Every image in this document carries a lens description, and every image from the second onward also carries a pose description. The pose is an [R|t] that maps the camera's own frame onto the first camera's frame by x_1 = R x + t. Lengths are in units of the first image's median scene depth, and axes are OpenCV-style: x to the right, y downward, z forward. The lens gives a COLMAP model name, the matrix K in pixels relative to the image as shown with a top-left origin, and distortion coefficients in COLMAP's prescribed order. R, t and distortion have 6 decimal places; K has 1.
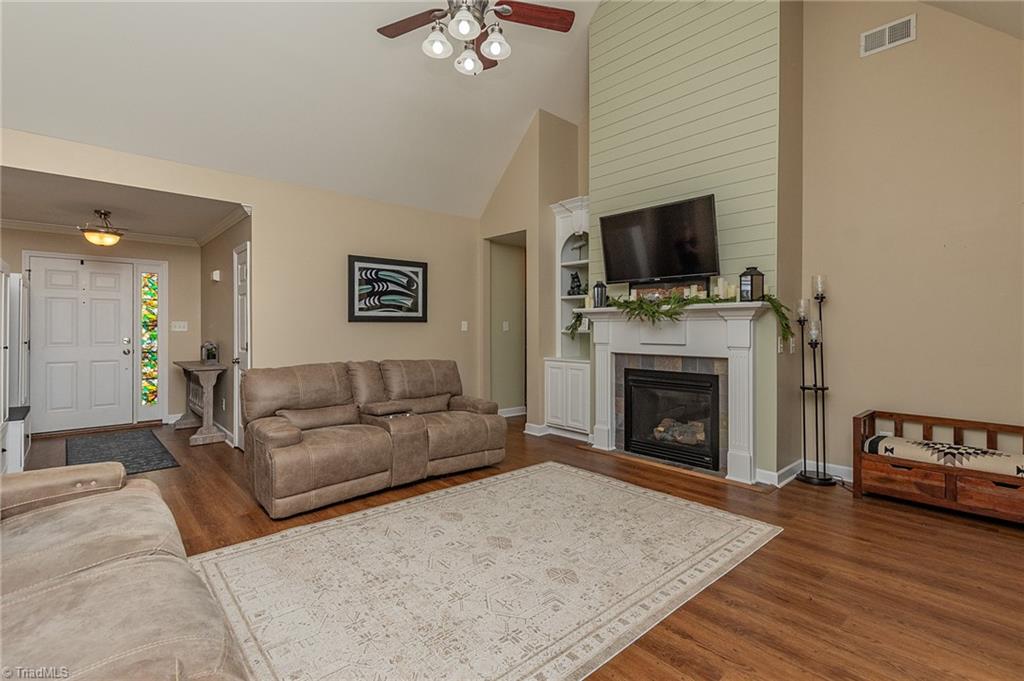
lens RADIAL K [[480.1, 0, 517.5], [0, 480.1, 325.2], [0, 0, 1]] dist [0.001261, -0.000449]
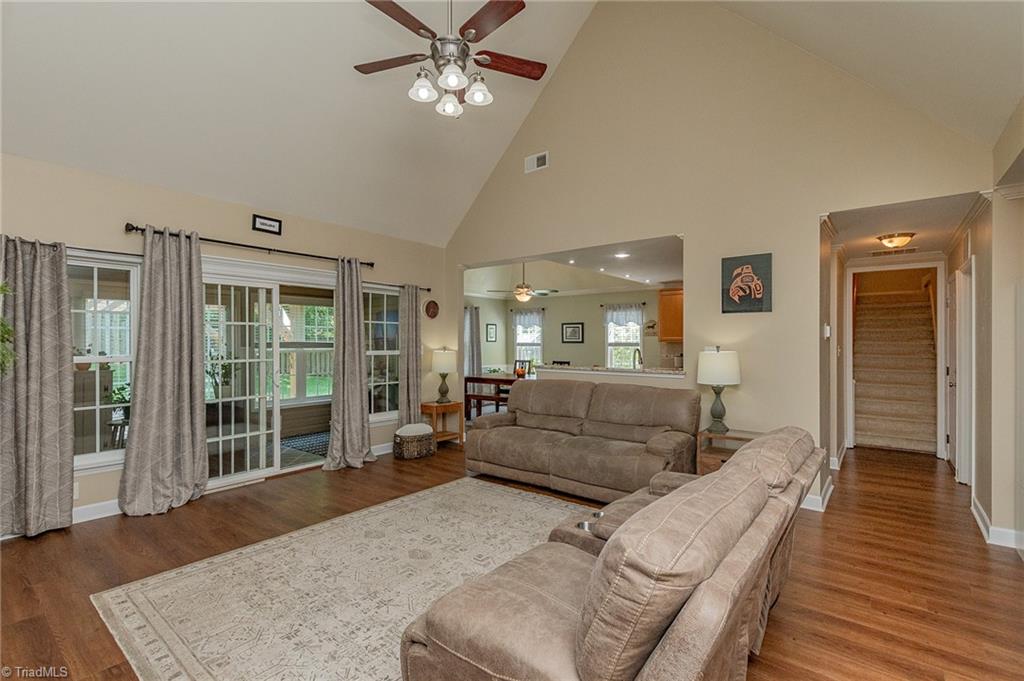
lens RADIAL K [[458.3, 0, 512.0], [0, 458.3, 340.5], [0, 0, 1]] dist [-0.000151, -0.000117]
pose [[-0.987018, 0.001388, -0.160603, -0.052252], [0.002552, 0.999972, -0.007046, -0.022177], [0.160589, -0.007364, -0.986994, 1.417942]]
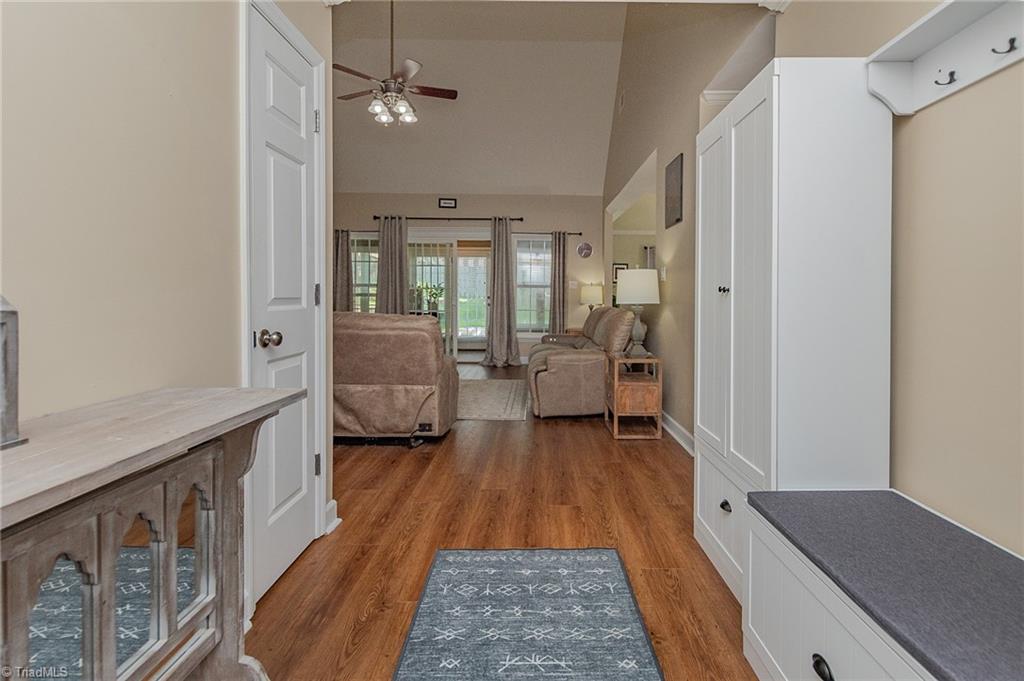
lens RADIAL K [[475.3, 0, 547.0], [0, 475.3, 298.9], [0, 0, 1]] dist [0.000285, -0.000099]
pose [[-0.762544, -0.006754, 0.646901, -1.144071], [-0.007234, 0.999972, 0.001914, 0.051648], [-0.646896, -0.003220, -0.762571, 1.371737]]
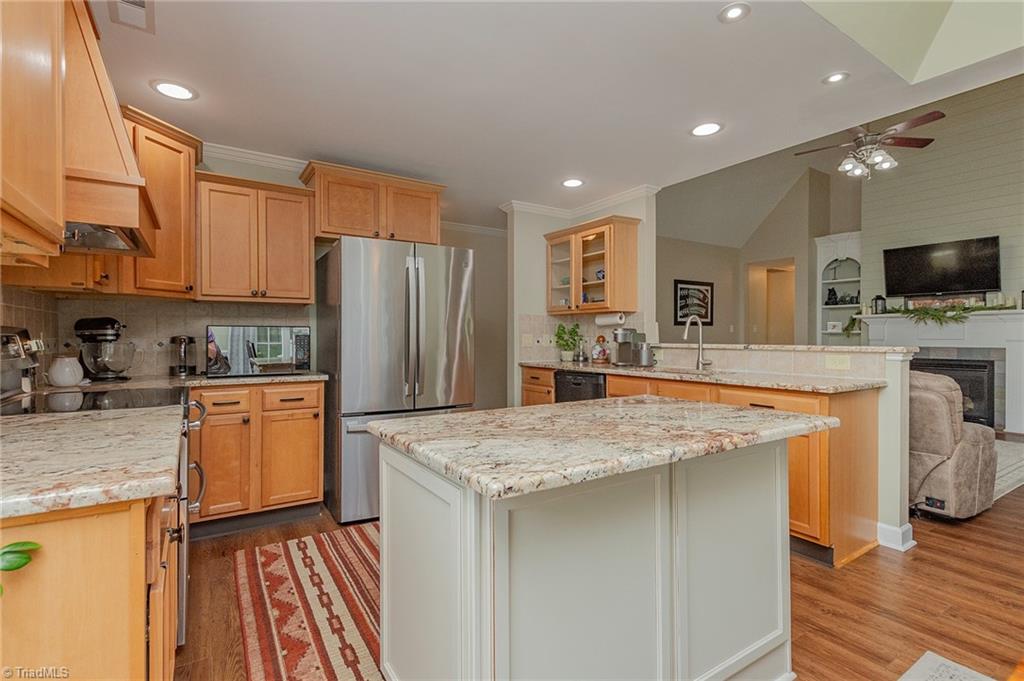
lens RADIAL K [[466.8, 0, 512.0], [0, 466.8, 340.5], [0, 0, 1]] dist [-0.002818, -0.001034]
pose [[0.987096, -0.000391, -0.160127, -0.772632], [0.003018, 0.999865, 0.016161, 0.017762], [0.160099, -0.016436, 0.986964, -0.590552]]
